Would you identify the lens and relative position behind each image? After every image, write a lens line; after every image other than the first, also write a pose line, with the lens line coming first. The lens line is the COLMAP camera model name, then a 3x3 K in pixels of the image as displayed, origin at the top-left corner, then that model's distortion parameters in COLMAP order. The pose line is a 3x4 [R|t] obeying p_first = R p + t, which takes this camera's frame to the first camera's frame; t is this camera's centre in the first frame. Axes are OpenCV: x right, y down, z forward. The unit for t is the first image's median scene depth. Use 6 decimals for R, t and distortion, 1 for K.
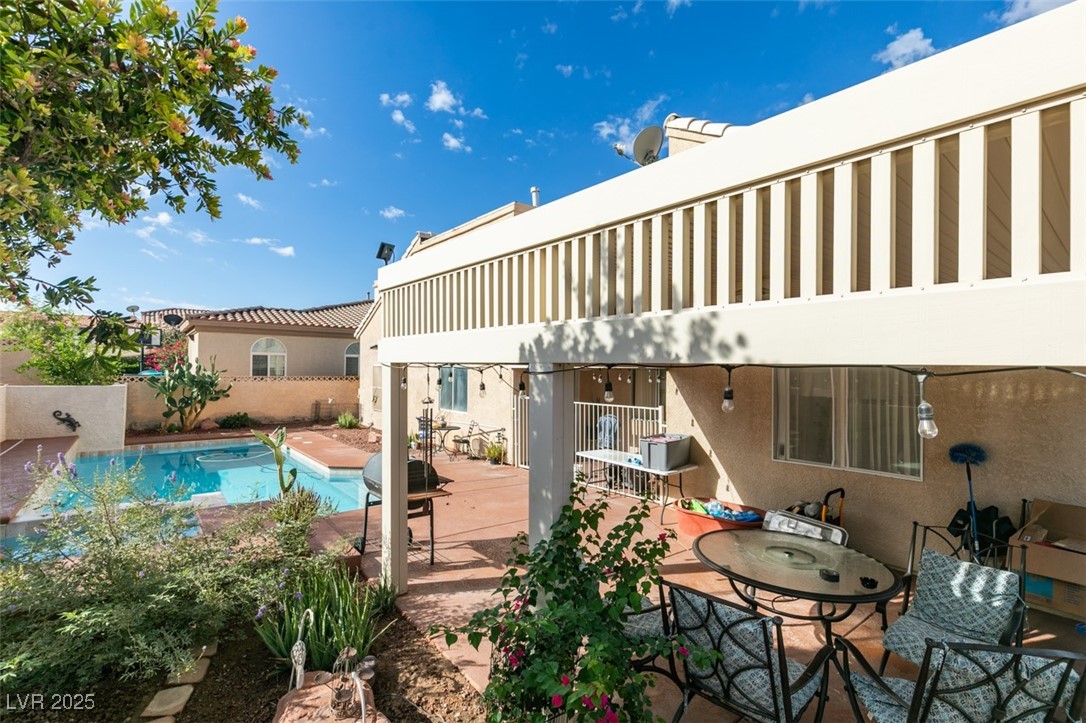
lens RADIAL K [[484.7, 0, 546.0], [0, 484.7, 361.6], [0, 0, 1]] dist [0.002019, -0.001884]
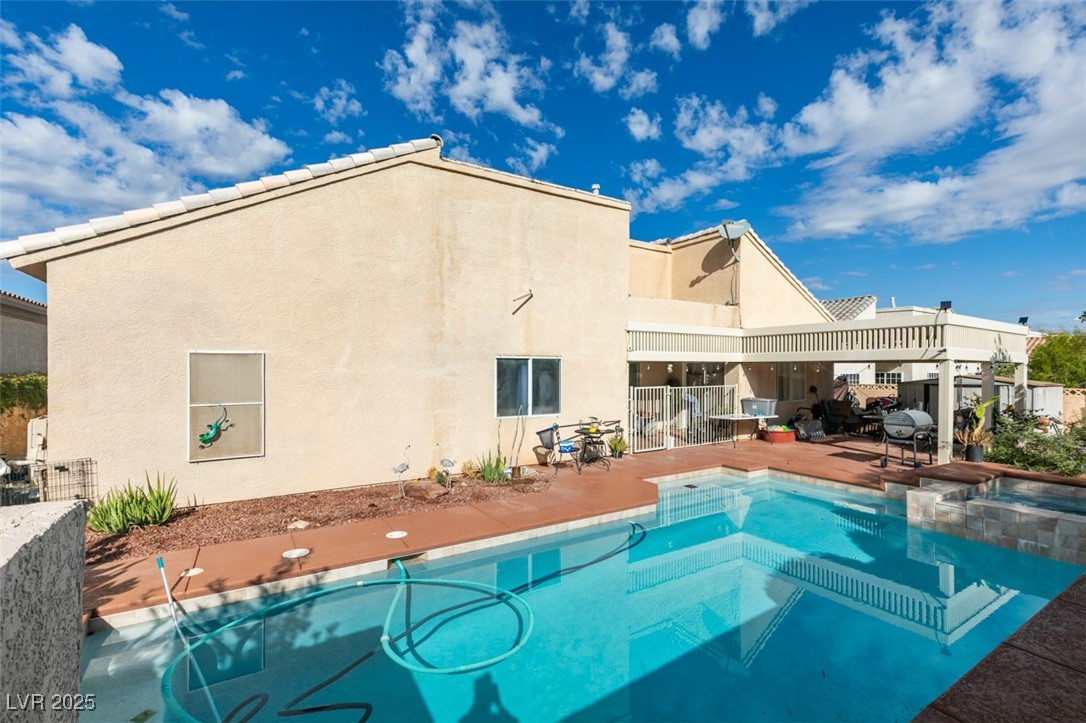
lens RADIAL K [[484.7, 0, 541.3], [0, 484.7, 358.6], [0, 0, 1]] dist [0.002019, -0.001884]
pose [[0.133407, 0.010242, 0.991008, -2.292721], [-0.015809, 0.999841, -0.008205, 0.040931], [-0.990935, -0.014572, 0.133548, 2.119527]]
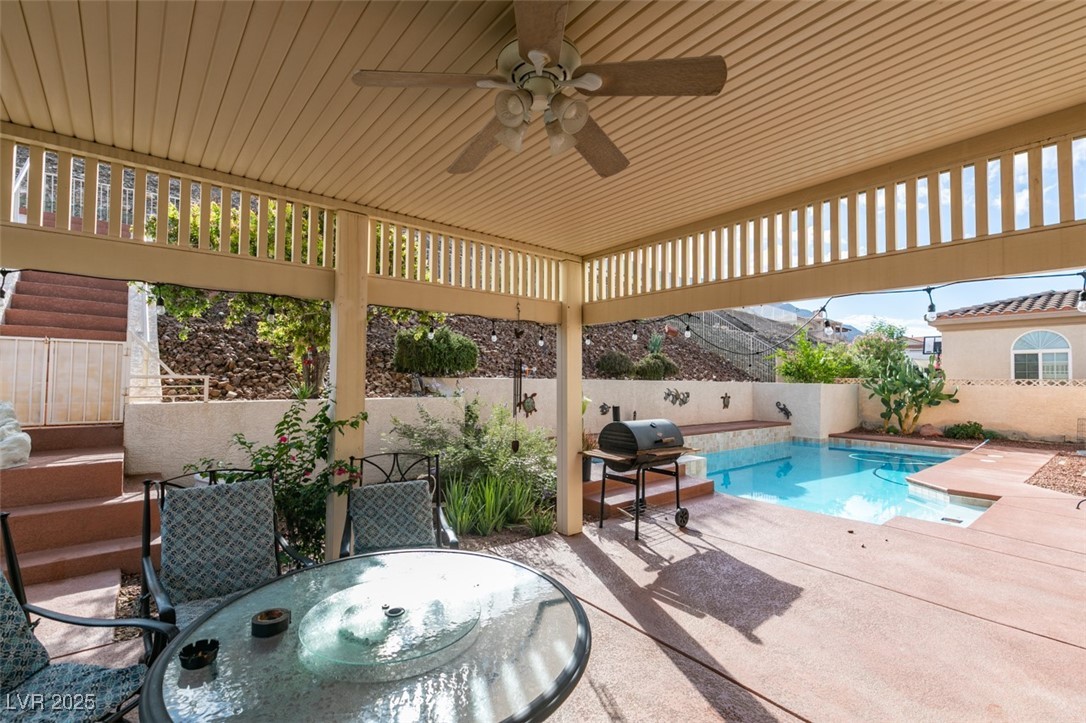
lens RADIAL K [[484.7, 0, 539.2], [0, 484.7, 369.6], [0, 0, 1]] dist [0.002019, -0.001884]
pose [[-0.000584, -0.034774, -0.999395, 0.672408], [0.005976, 0.999377, -0.034776, 0.124631], [0.999982, -0.005993, -0.000375, 0.795371]]
